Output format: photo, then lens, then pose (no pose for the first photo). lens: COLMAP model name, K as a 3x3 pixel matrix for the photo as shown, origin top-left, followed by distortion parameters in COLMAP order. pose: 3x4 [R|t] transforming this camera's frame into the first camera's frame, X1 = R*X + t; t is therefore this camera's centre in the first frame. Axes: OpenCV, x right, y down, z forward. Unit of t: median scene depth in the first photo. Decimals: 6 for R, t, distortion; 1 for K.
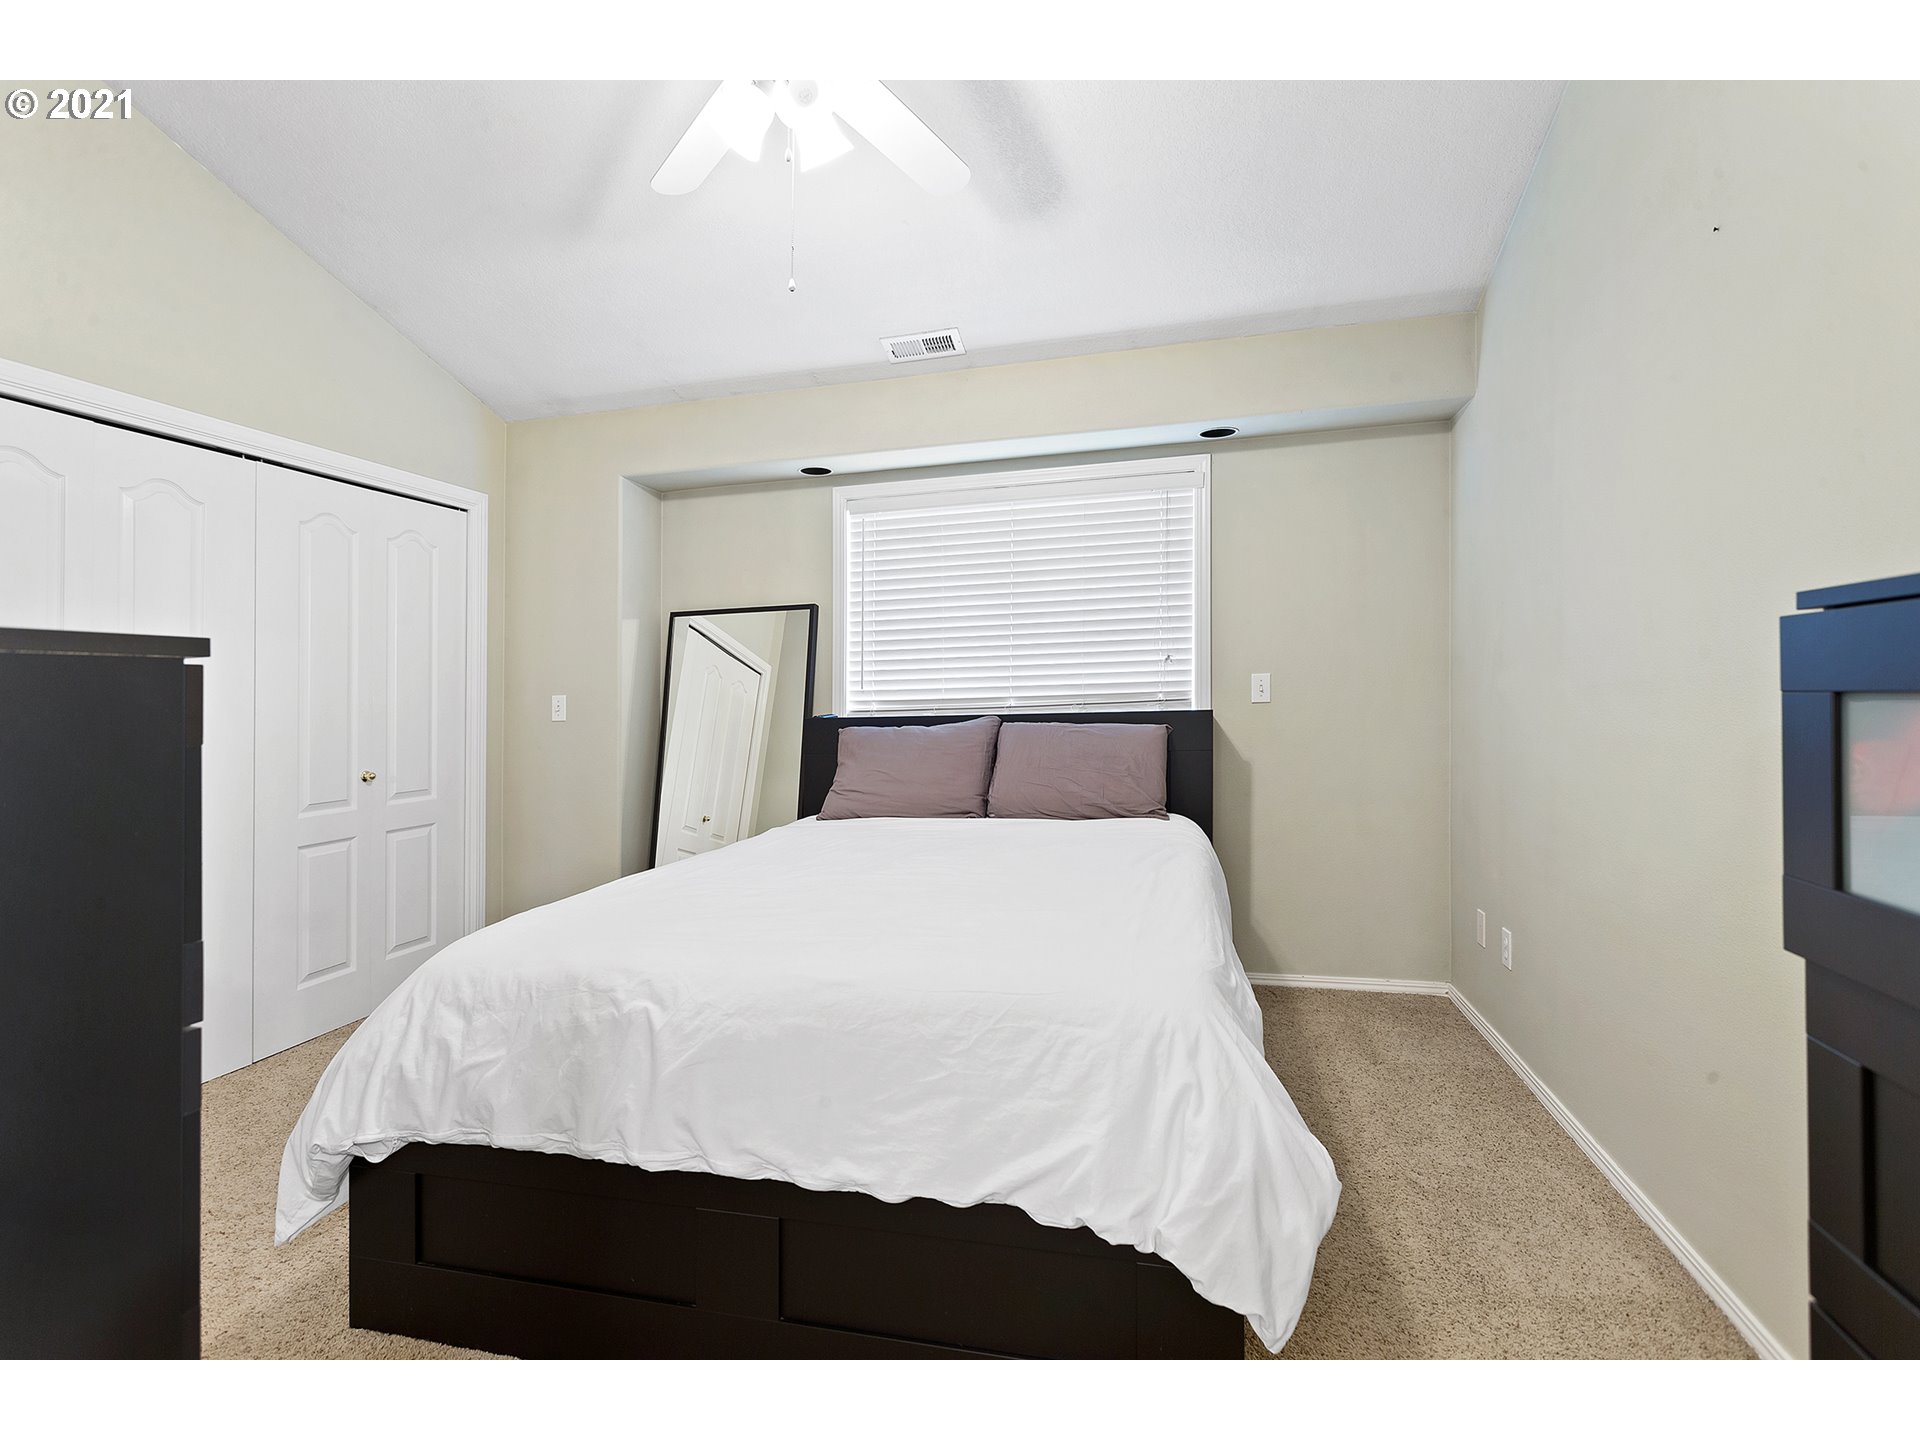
lens RADIAL K [[936.5, 0, 960.0], [0, 936.5, 720.0], [0, 0, 1]] dist [0.006291, 0.000314]
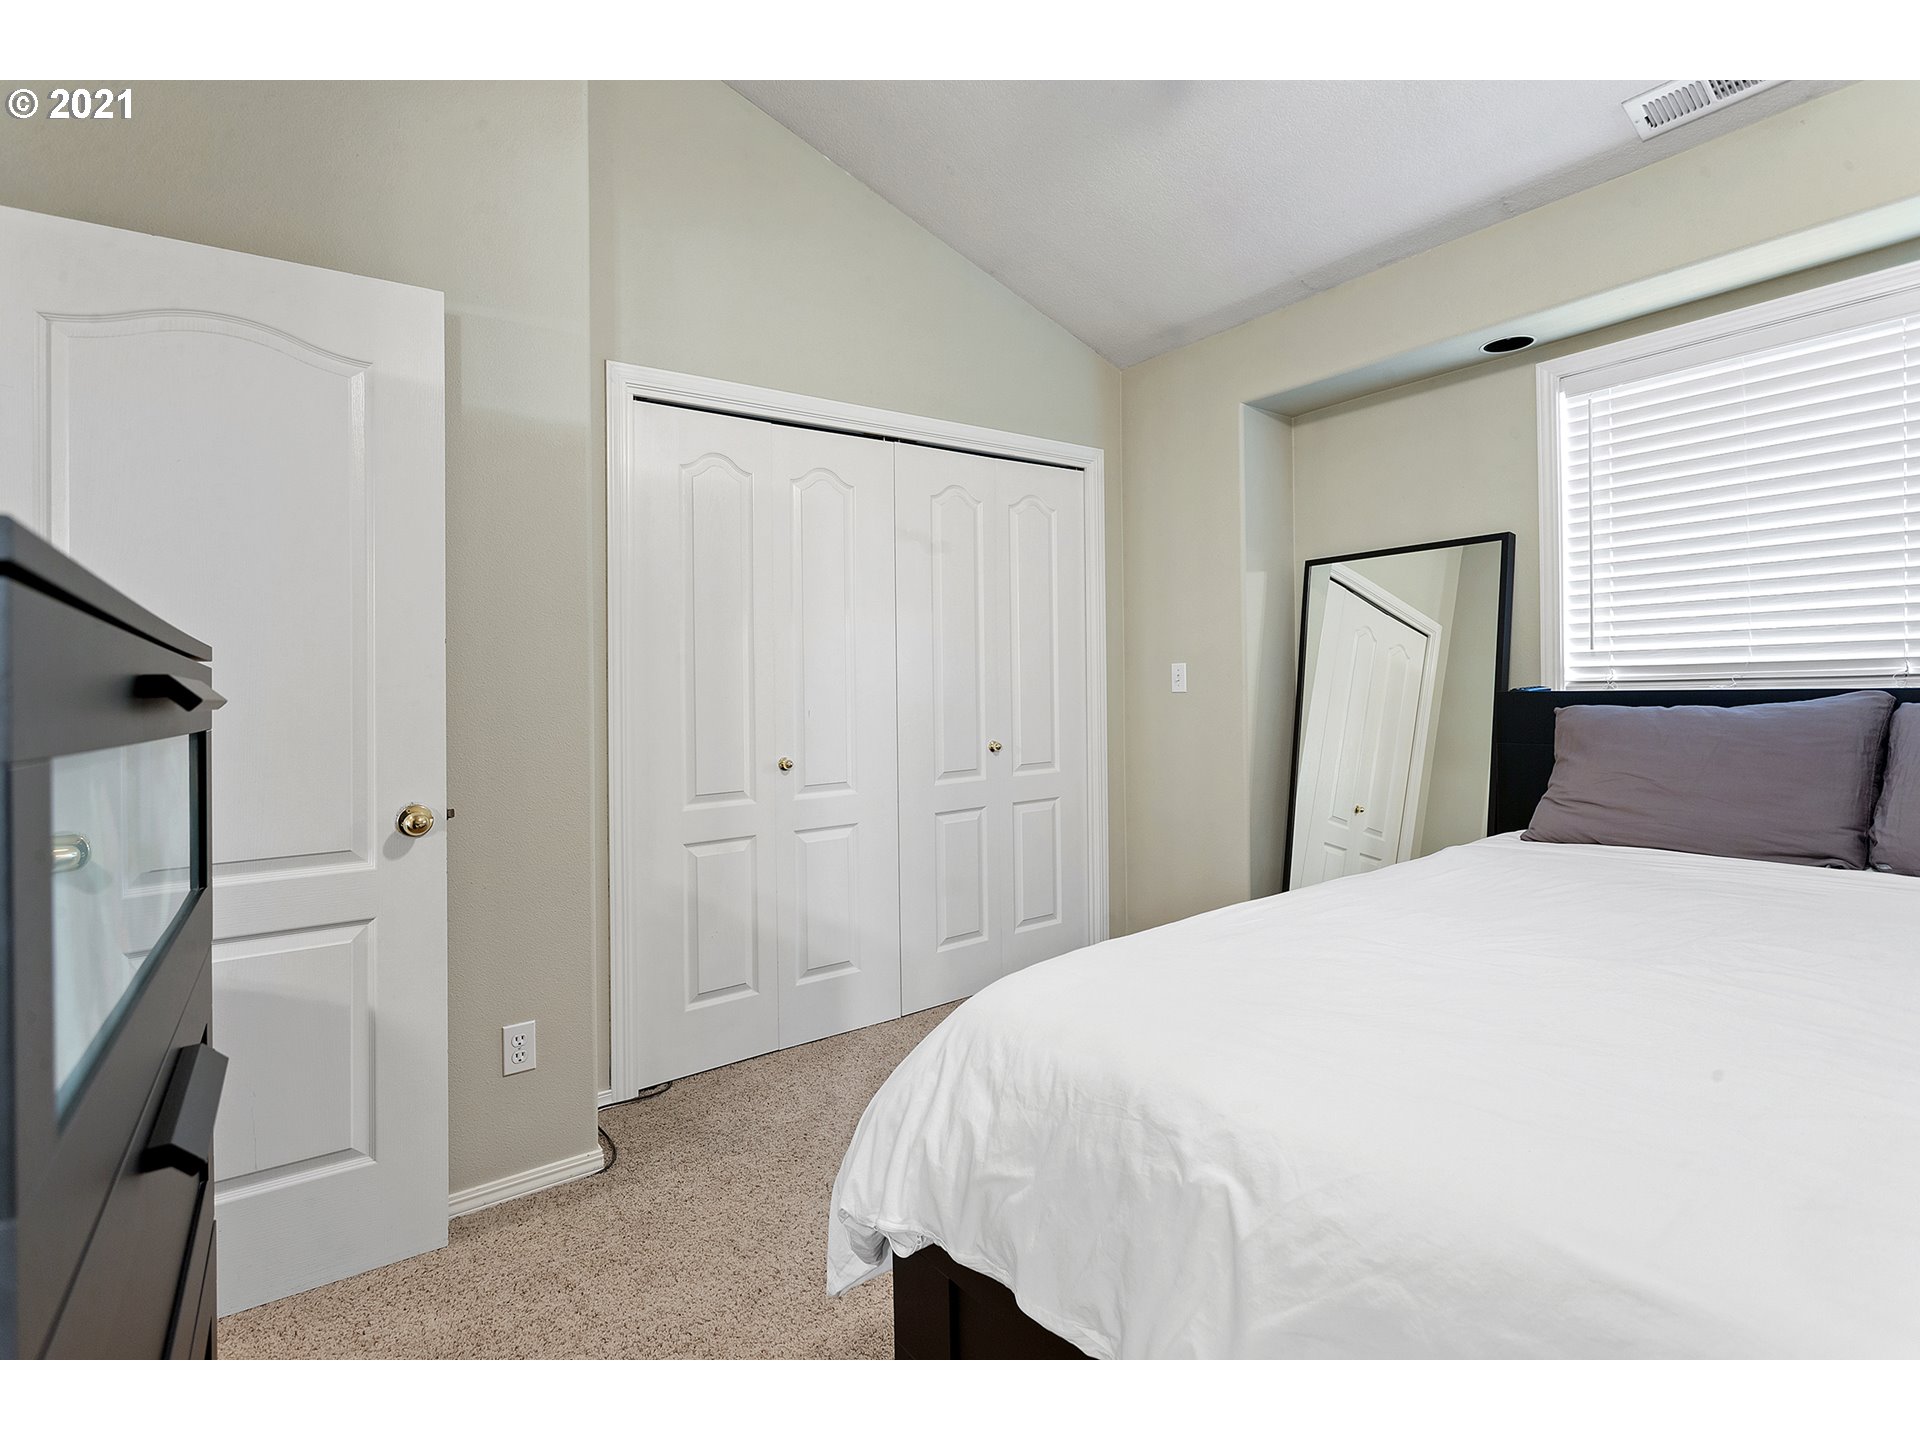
lens RADIAL K [[907.7, 0, 957.7], [0, 907.7, 645.2], [0, 0, 1]] dist [0.001775, 0.000071]
pose [[0.773445, -0.023668, -0.633421, -0.050343], [-0.007198, 0.998910, -0.046114, -0.002677], [0.633822, 0.040226, 0.772432, 0.231551]]
